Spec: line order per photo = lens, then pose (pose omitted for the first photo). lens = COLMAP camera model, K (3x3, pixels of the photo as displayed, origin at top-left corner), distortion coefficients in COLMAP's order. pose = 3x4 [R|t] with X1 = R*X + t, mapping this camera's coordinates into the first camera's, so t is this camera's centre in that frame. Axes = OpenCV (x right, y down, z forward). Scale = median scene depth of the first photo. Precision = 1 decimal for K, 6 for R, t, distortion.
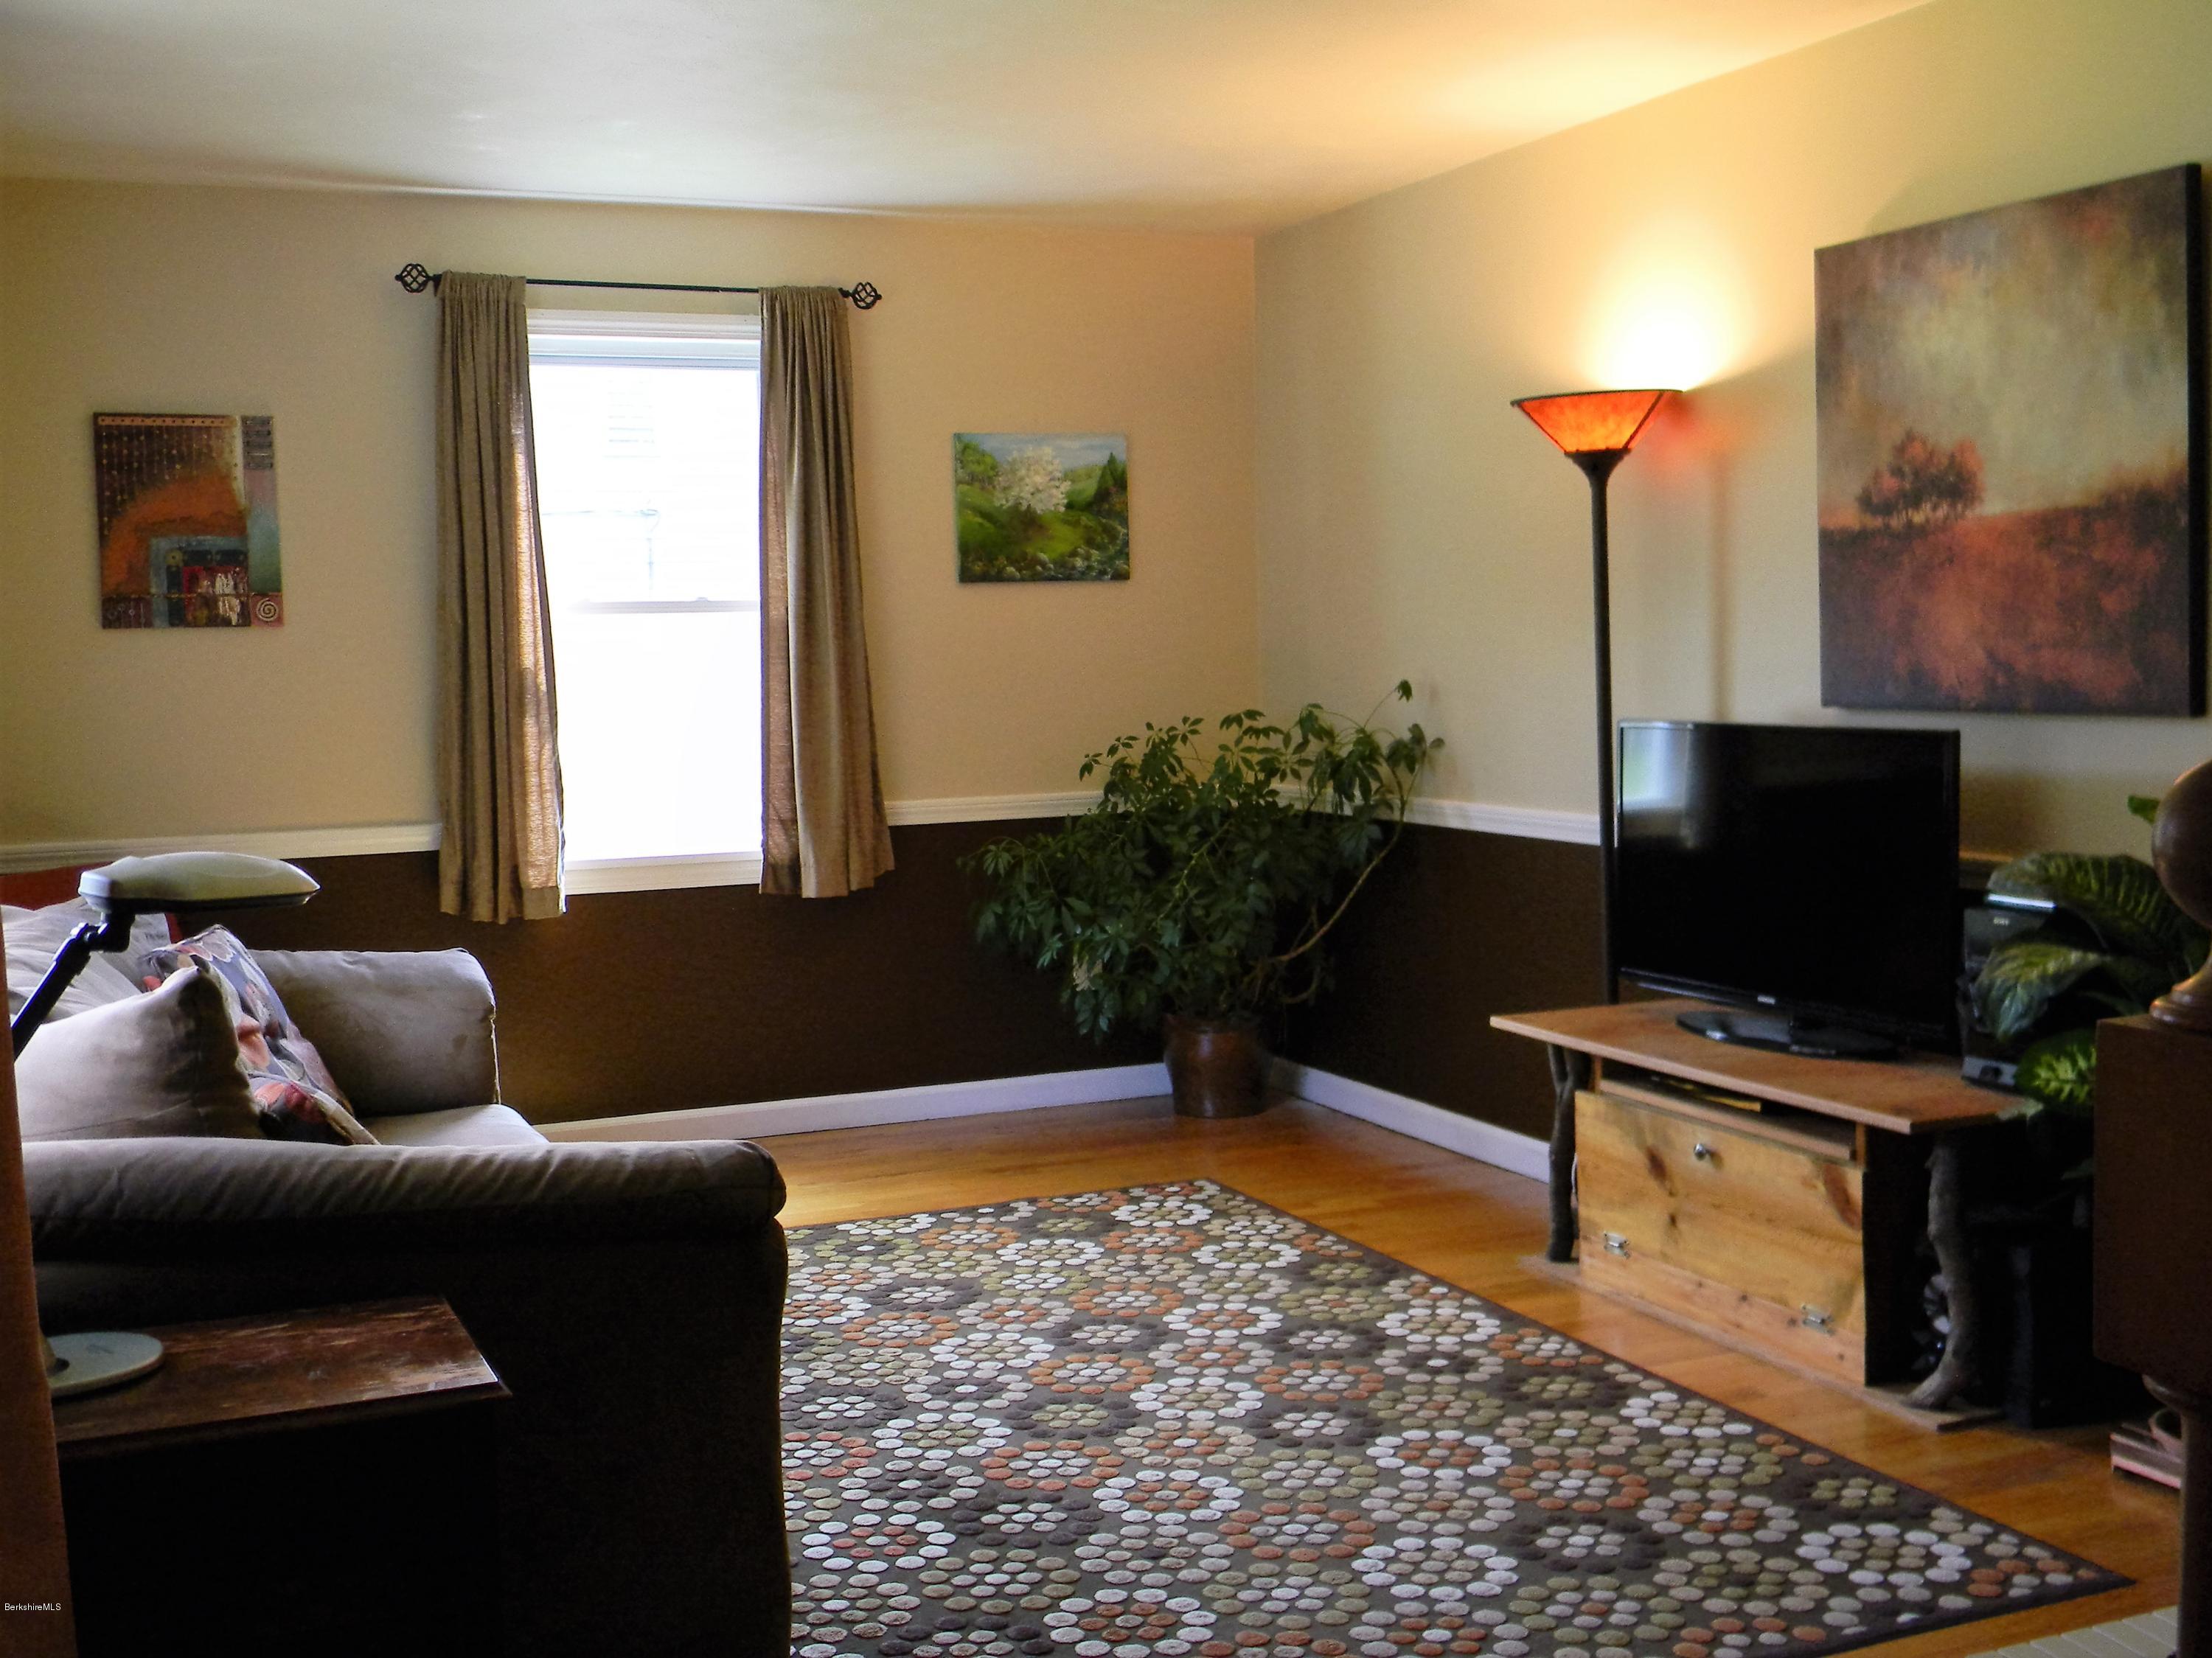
lens RADIAL K [[2391.5, 0, 1106.0], [0, 2391.5, 829.0], [0, 0, 1]] dist [0.012742, -0.022660]
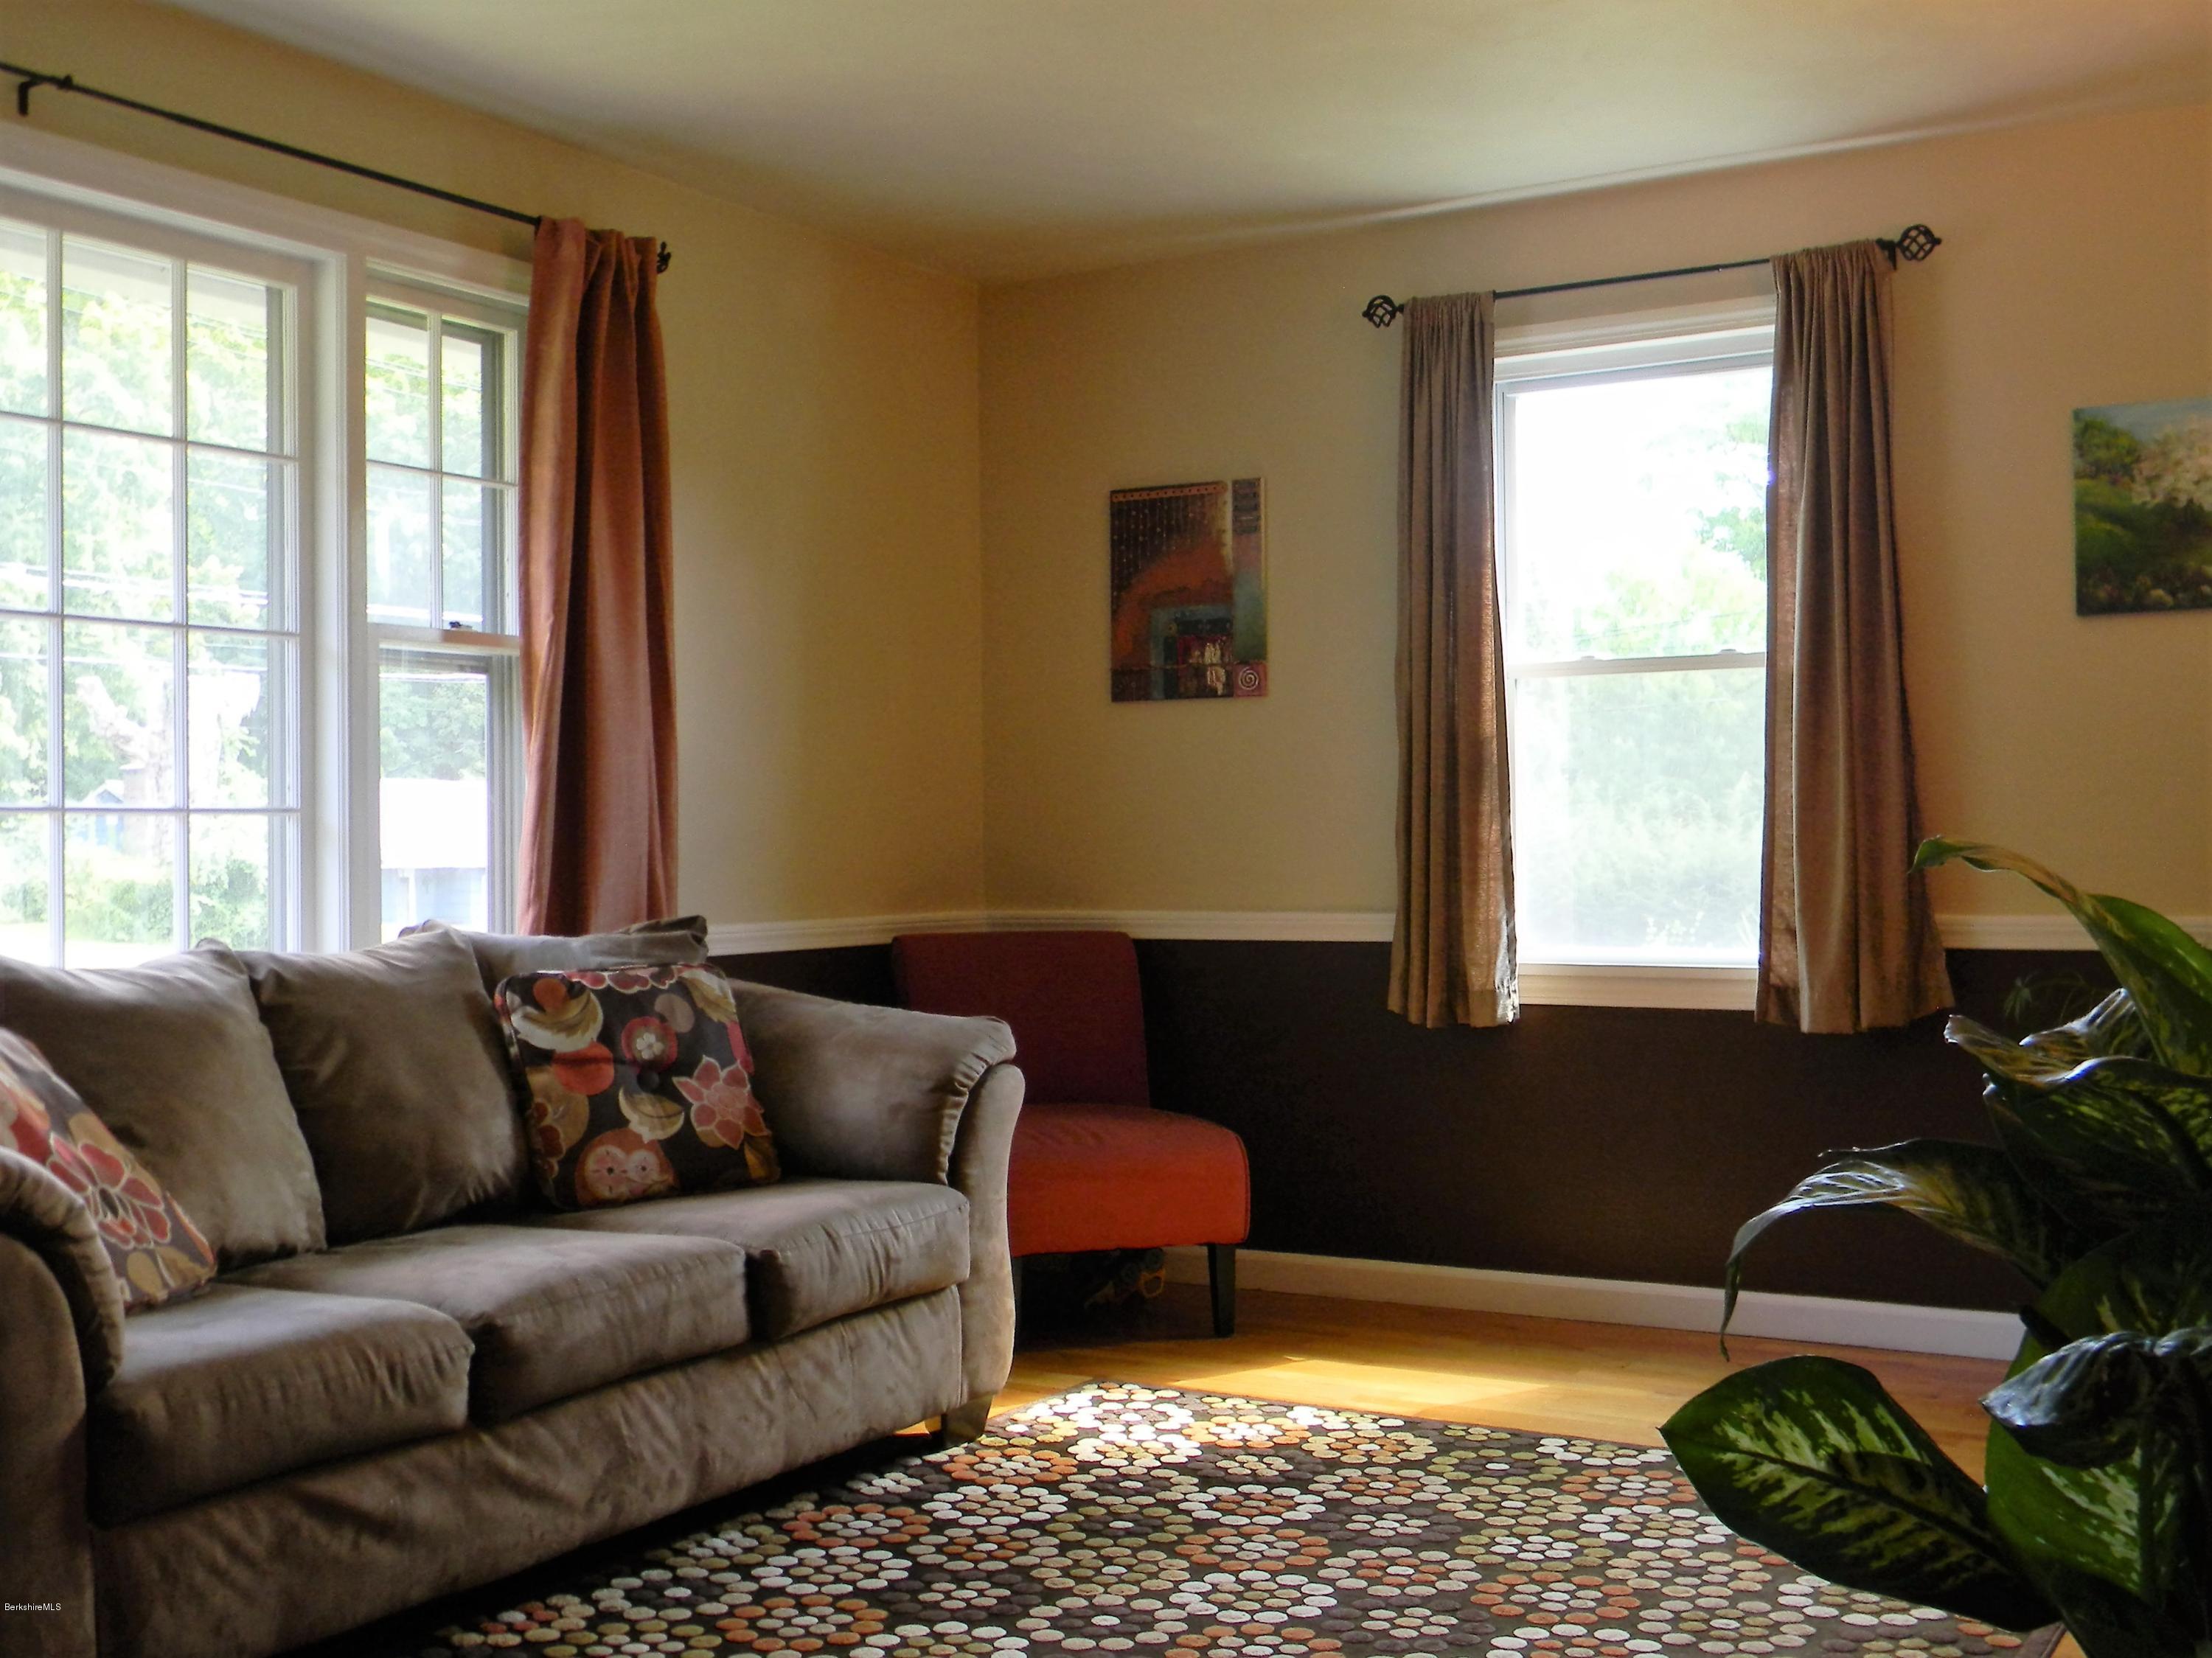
lens RADIAL K [[2500.7, 0, 1106.0], [0, 2500.7, 829.0], [0, 0, 1]] dist [0.002537, 0.000876]
pose [[0.582396, 0.009974, -0.812844, 0.431871], [-0.065304, 0.997267, -0.034553, 0.006640], [0.810278, 0.073206, 0.581456, 0.378563]]
